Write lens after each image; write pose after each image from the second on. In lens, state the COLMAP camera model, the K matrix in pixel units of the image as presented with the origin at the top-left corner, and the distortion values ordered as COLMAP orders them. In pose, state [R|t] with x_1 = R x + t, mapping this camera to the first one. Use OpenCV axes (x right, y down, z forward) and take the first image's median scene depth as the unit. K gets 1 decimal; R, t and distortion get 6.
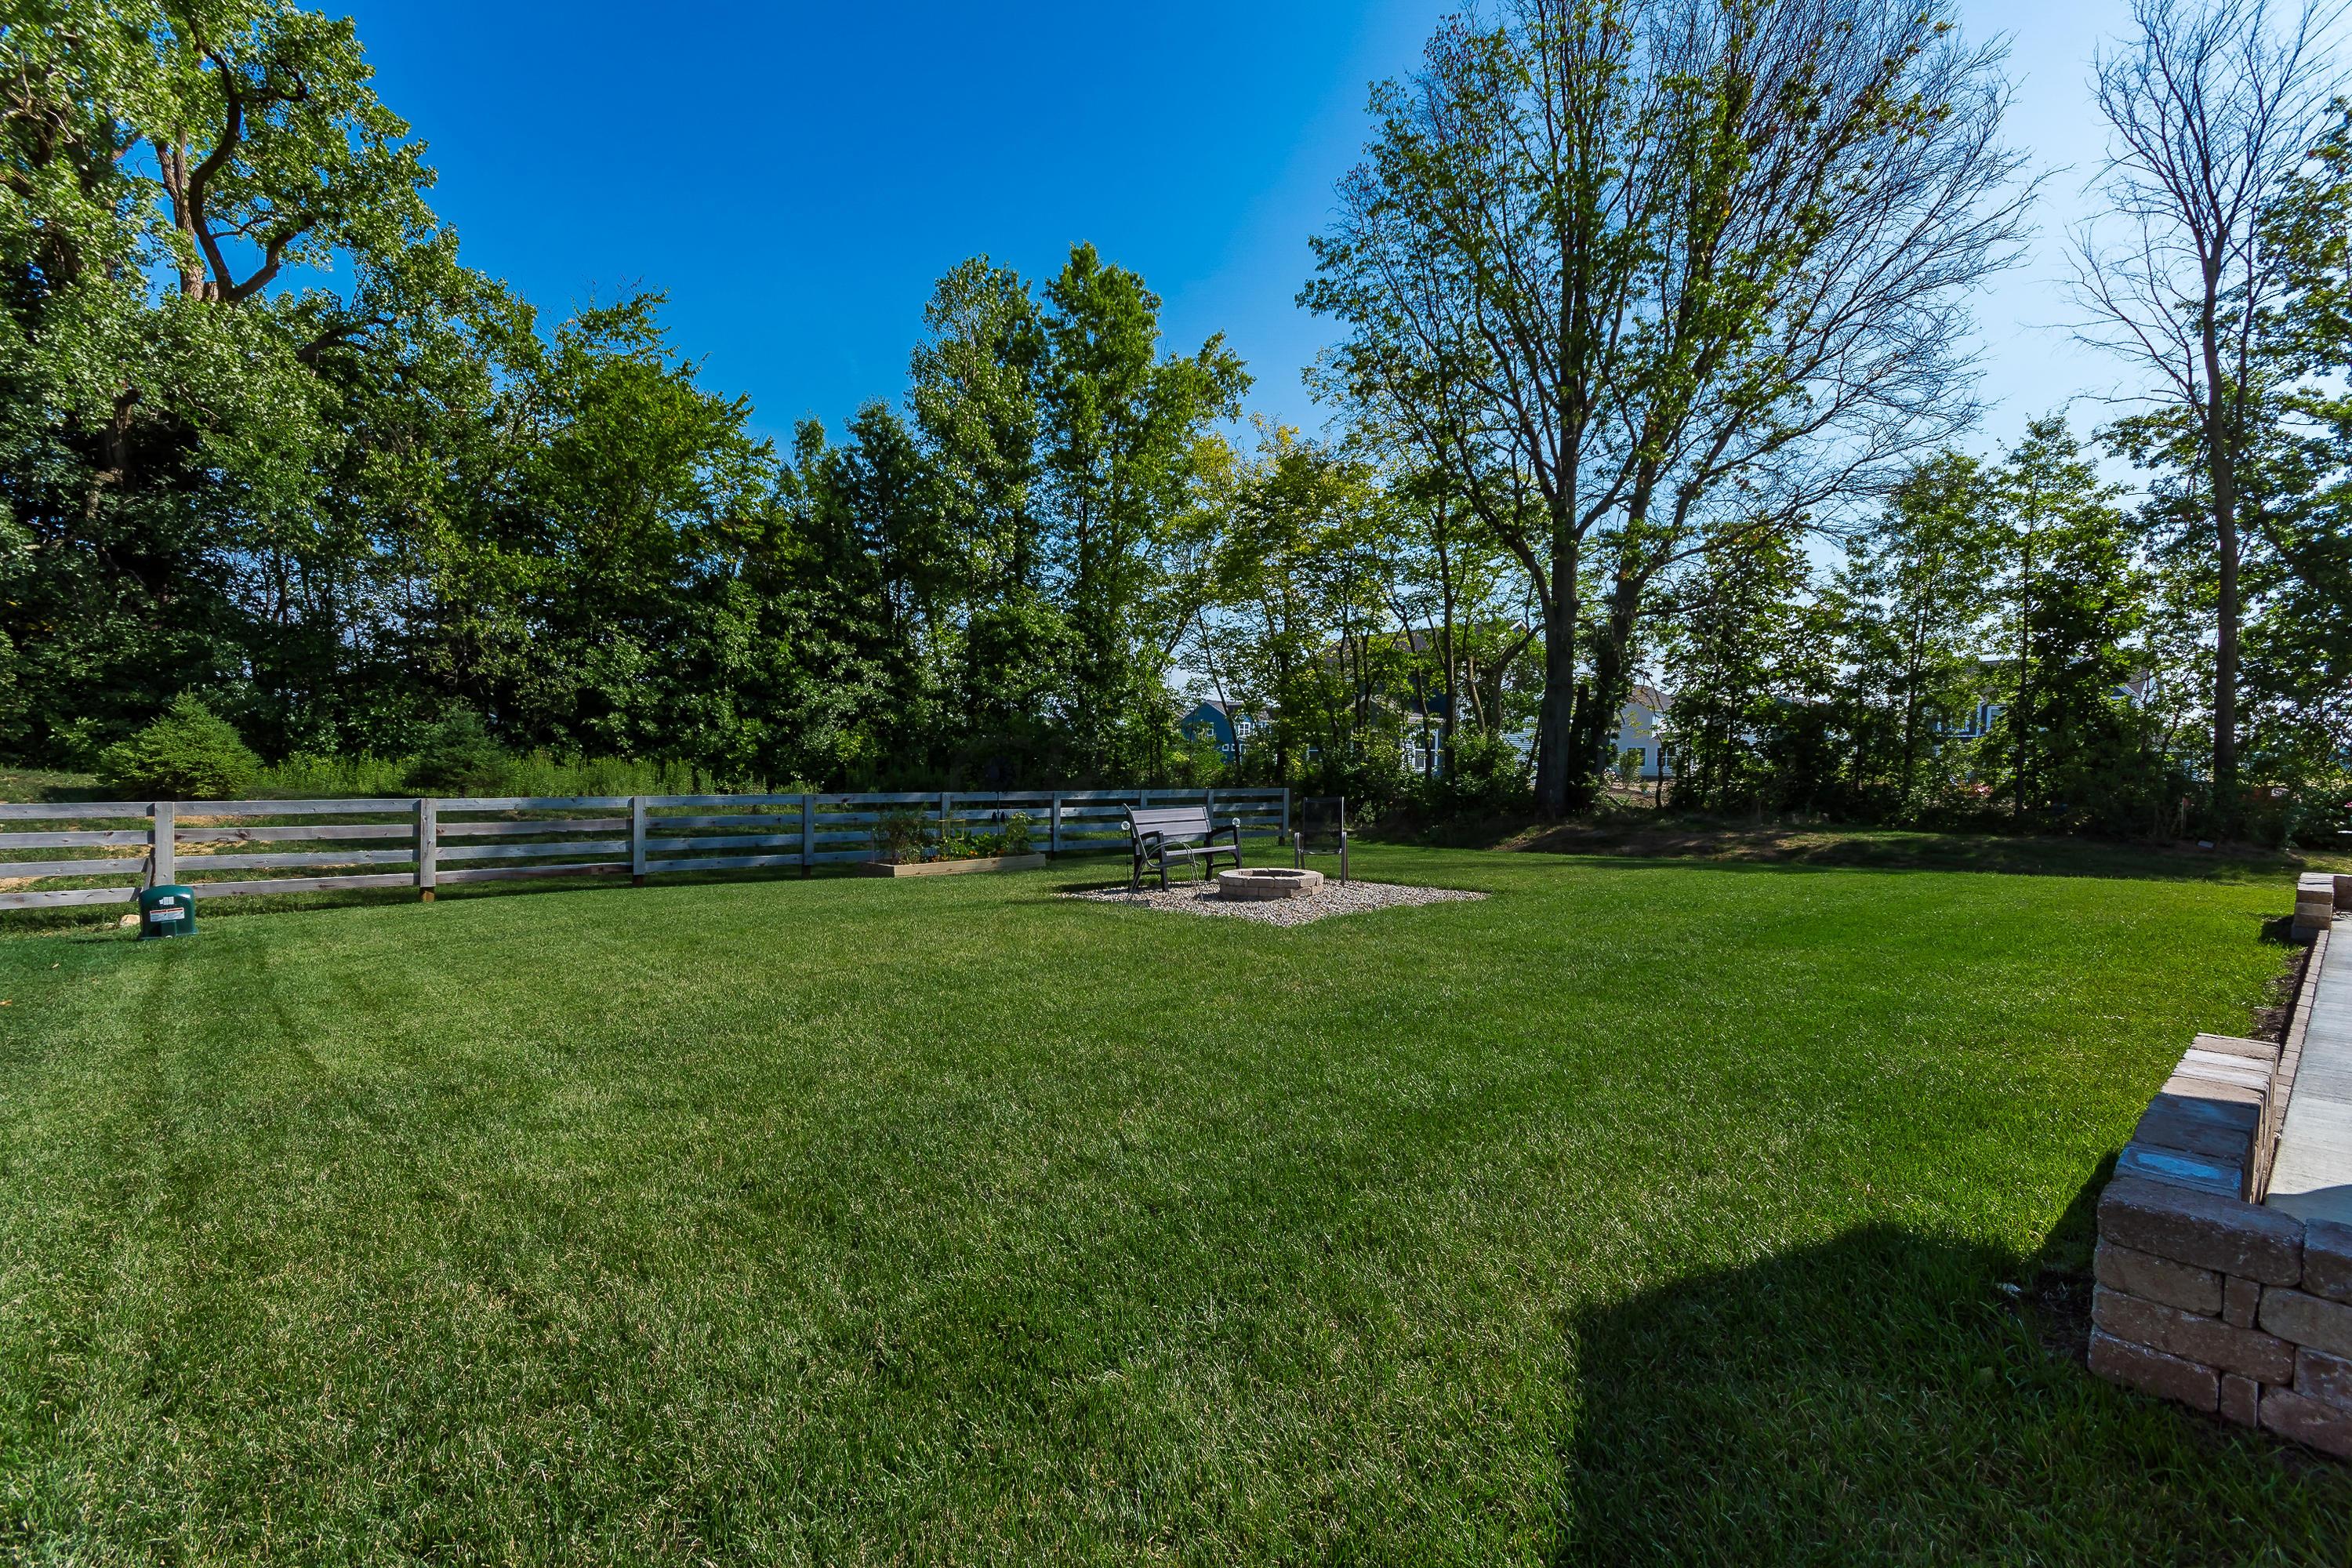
lens RADIAL K [[1036.3, 0, 1176.0], [0, 1036.3, 784.0], [0, 0, 1]] dist [-0.000311, -0.000214]
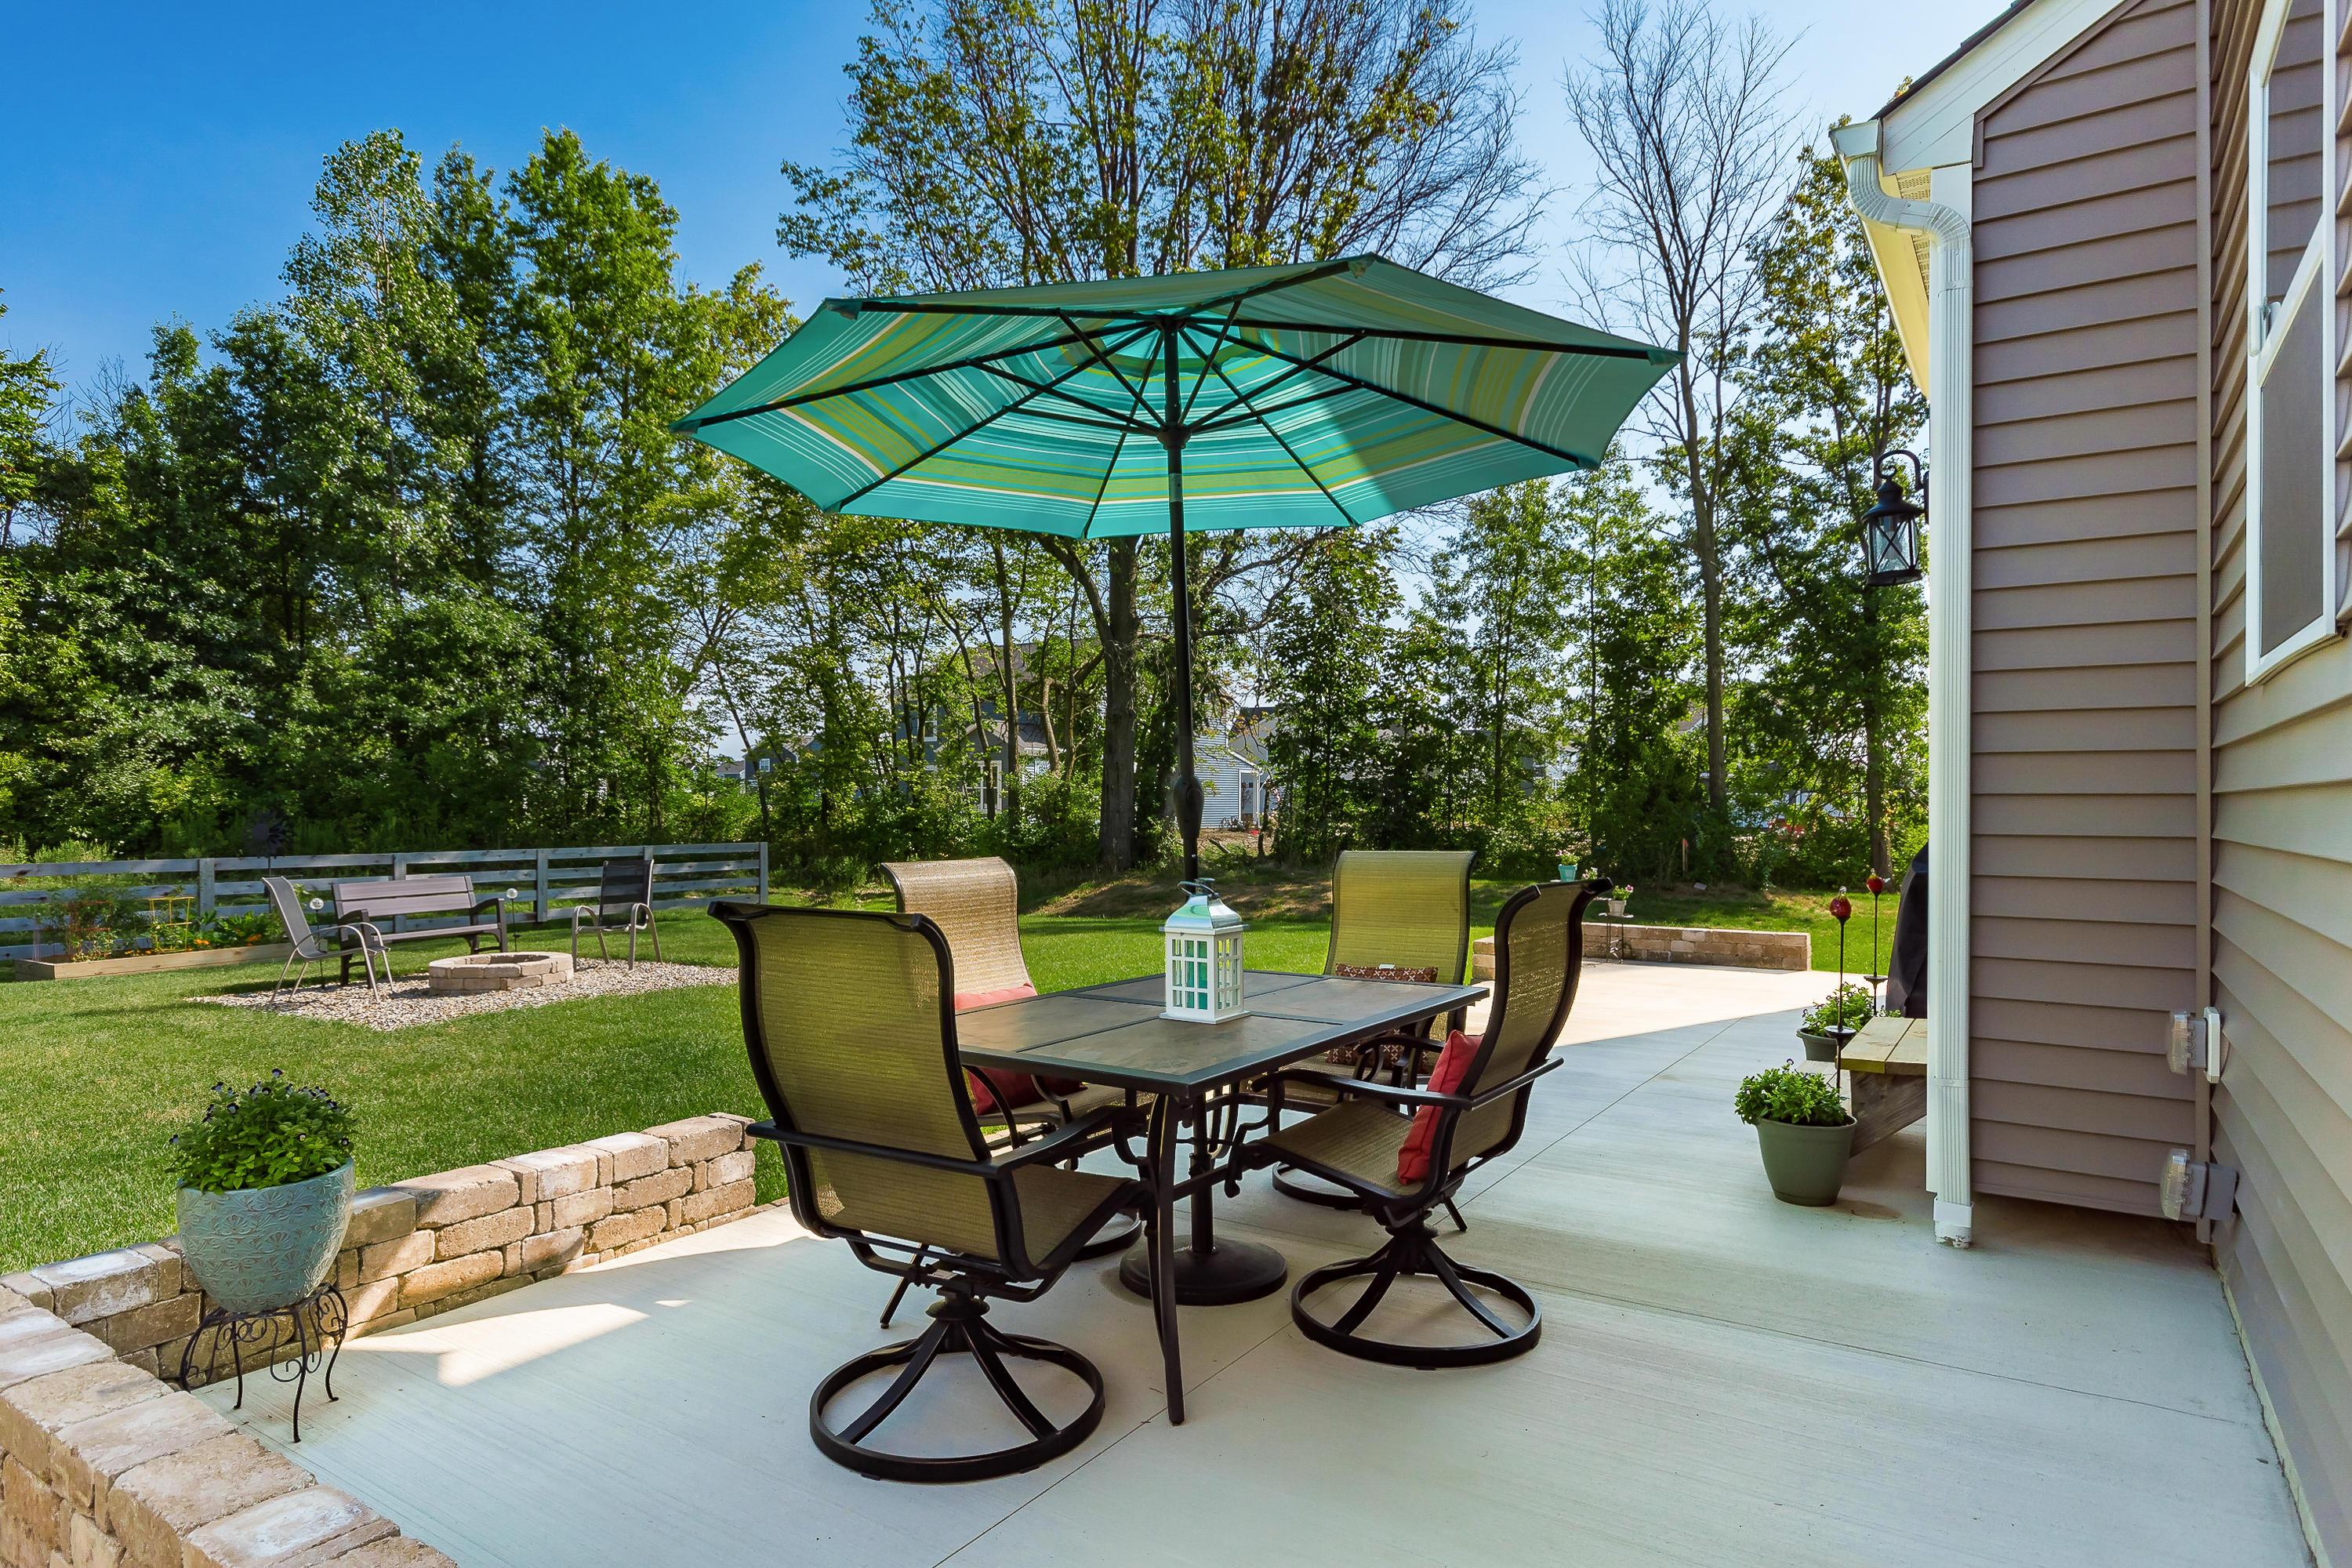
lens RADIAL K [[1306.6, 0, 1176.0], [0, 1306.6, 784.0], [0, 0, 1]] dist [-0.000908, 0.001769]
pose [[0.966474, -0.004631, 0.256724, 0.125275], [0.013350, 0.999391, -0.032232, -0.003321], [-0.256419, 0.034579, 0.965947, -0.039634]]
